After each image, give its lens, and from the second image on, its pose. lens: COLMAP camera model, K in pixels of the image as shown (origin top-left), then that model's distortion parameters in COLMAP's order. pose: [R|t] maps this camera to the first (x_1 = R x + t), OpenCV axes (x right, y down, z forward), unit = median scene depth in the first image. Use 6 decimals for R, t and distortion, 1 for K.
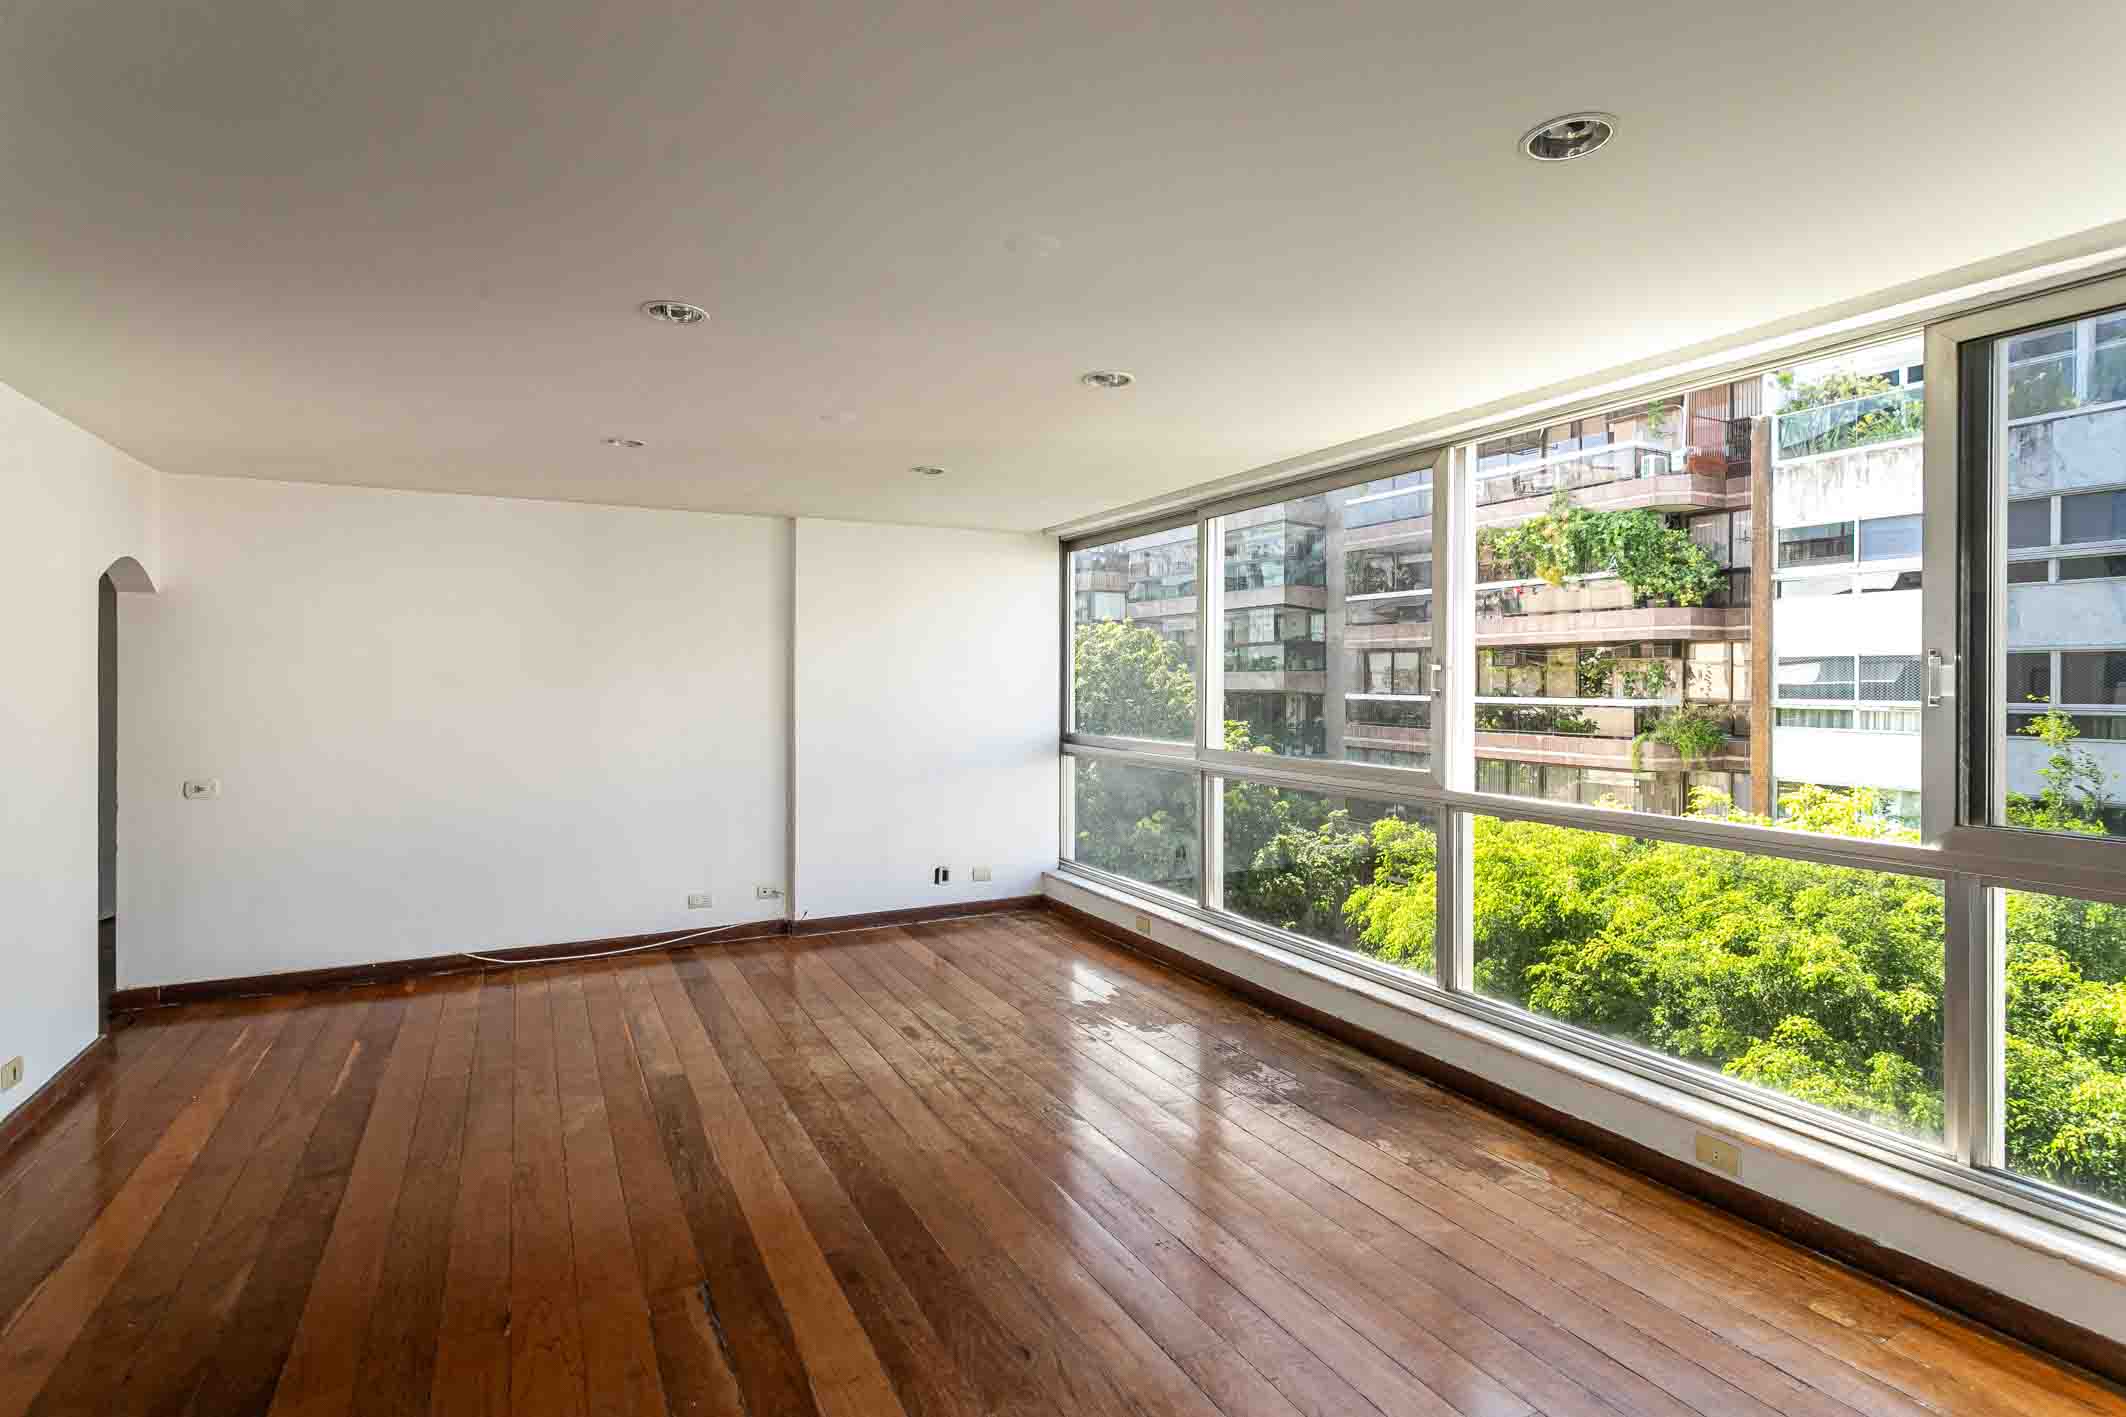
lens RADIAL K [[1007.6, 0, 1069.9], [0, 1007.6, 687.9], [0, 0, 1]] dist [0.000019, 0.000889]
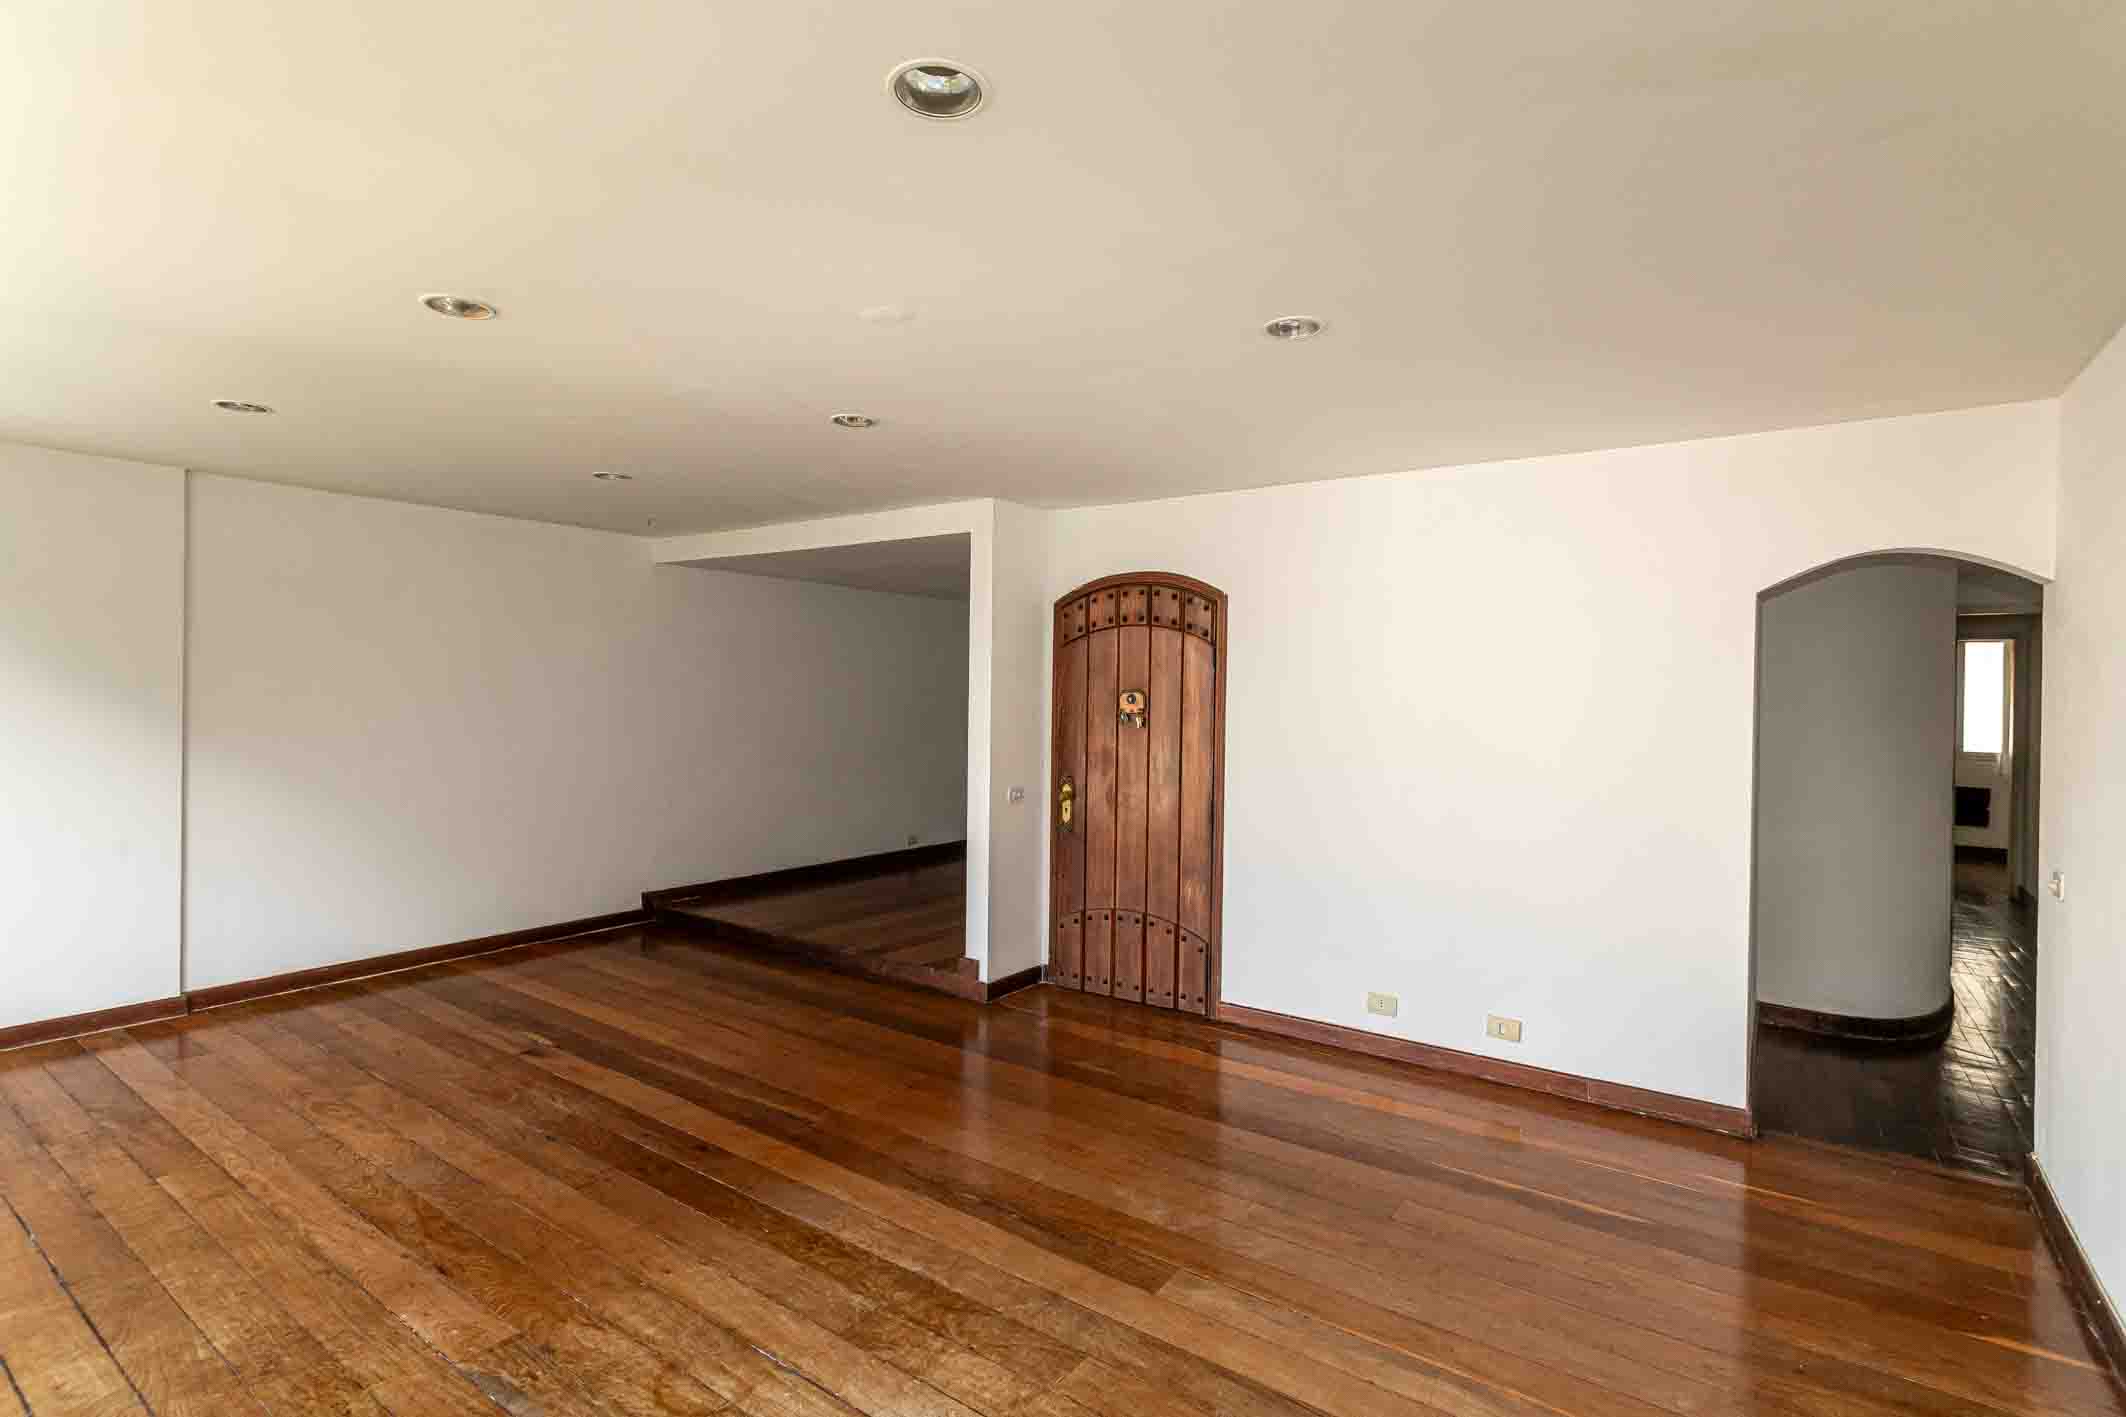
lens RADIAL K [[1007.6, 0, 1077.6], [0, 1007.6, 717.7], [0, 0, 1]] dist [0.000019, 0.000889]
pose [[-0.890742, -0.002765, -0.454500, -0.034305], [-0.020649, 0.999195, 0.034390, -0.016940], [0.454039, 0.040018, -0.890082, 1.483563]]
